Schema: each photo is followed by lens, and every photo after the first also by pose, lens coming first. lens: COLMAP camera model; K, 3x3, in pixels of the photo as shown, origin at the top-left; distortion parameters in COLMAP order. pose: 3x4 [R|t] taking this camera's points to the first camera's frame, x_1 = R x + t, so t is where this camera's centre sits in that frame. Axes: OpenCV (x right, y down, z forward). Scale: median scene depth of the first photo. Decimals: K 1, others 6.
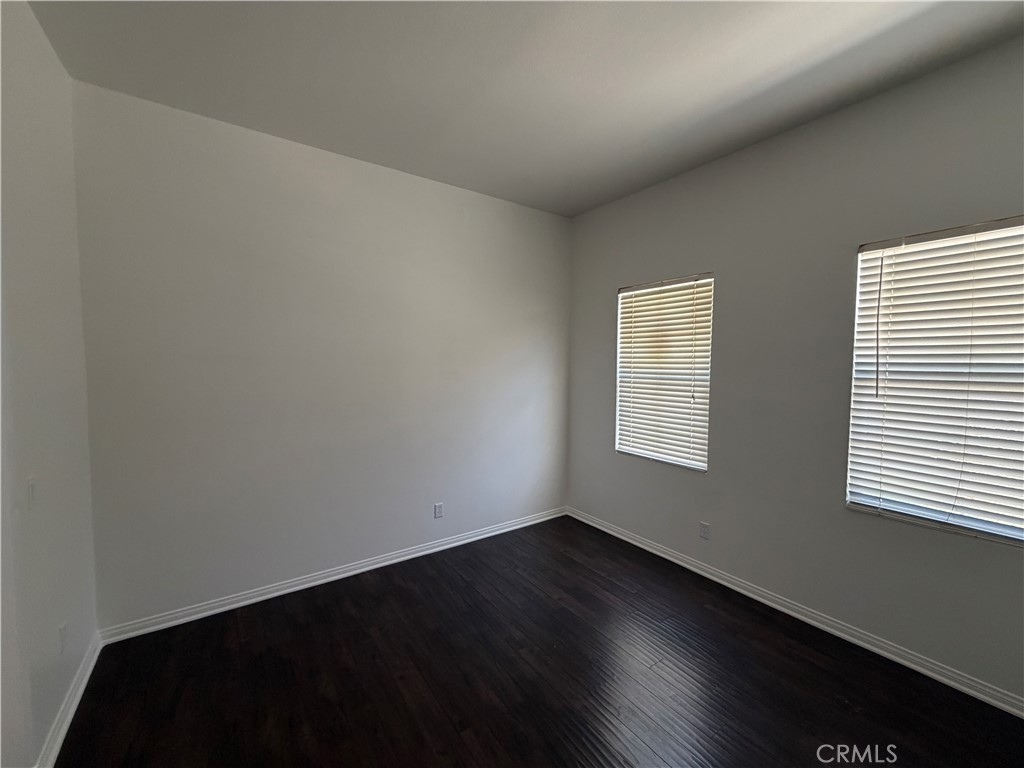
lens RADIAL K [[409.6, 0, 522.3], [0, 409.6, 385.7], [0, 0, 1]] dist [0.002349, -0.000123]
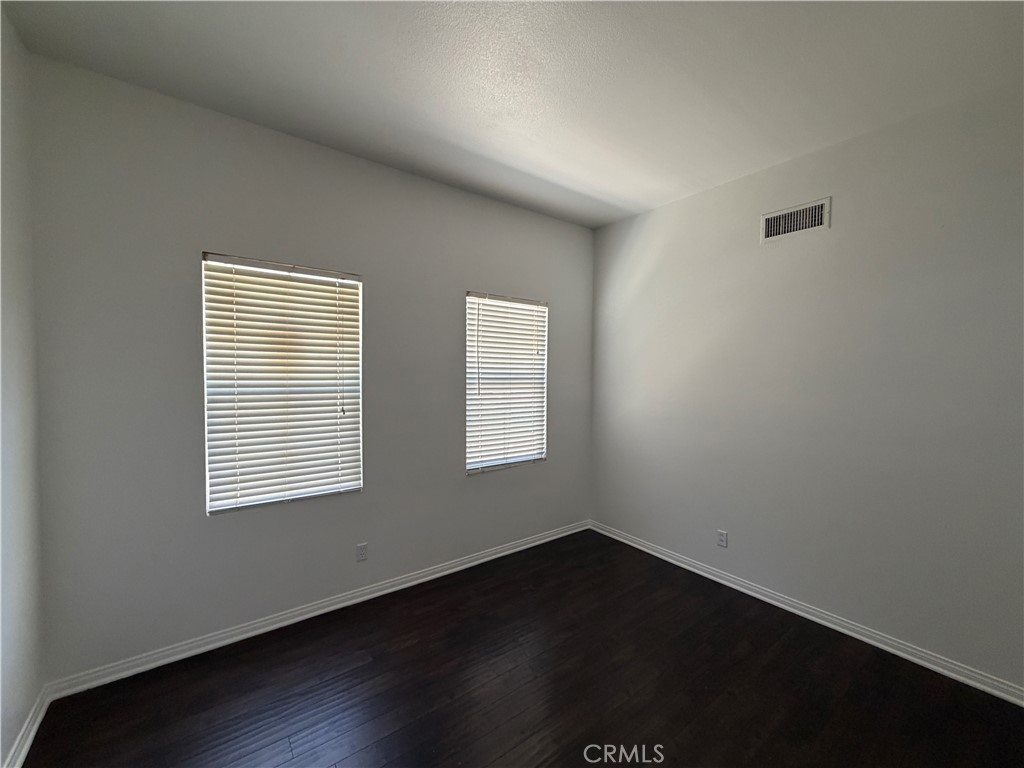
lens RADIAL K [[409.6, 0, 510.6], [0, 409.6, 385.8], [0, 0, 1]] dist [0.002349, -0.000123]
pose [[-0.013608, -0.035568, 0.999275, -0.465956], [0.049755, 0.998105, 0.036204, -0.039746], [-0.998669, 0.050212, -0.011813, 0.647640]]
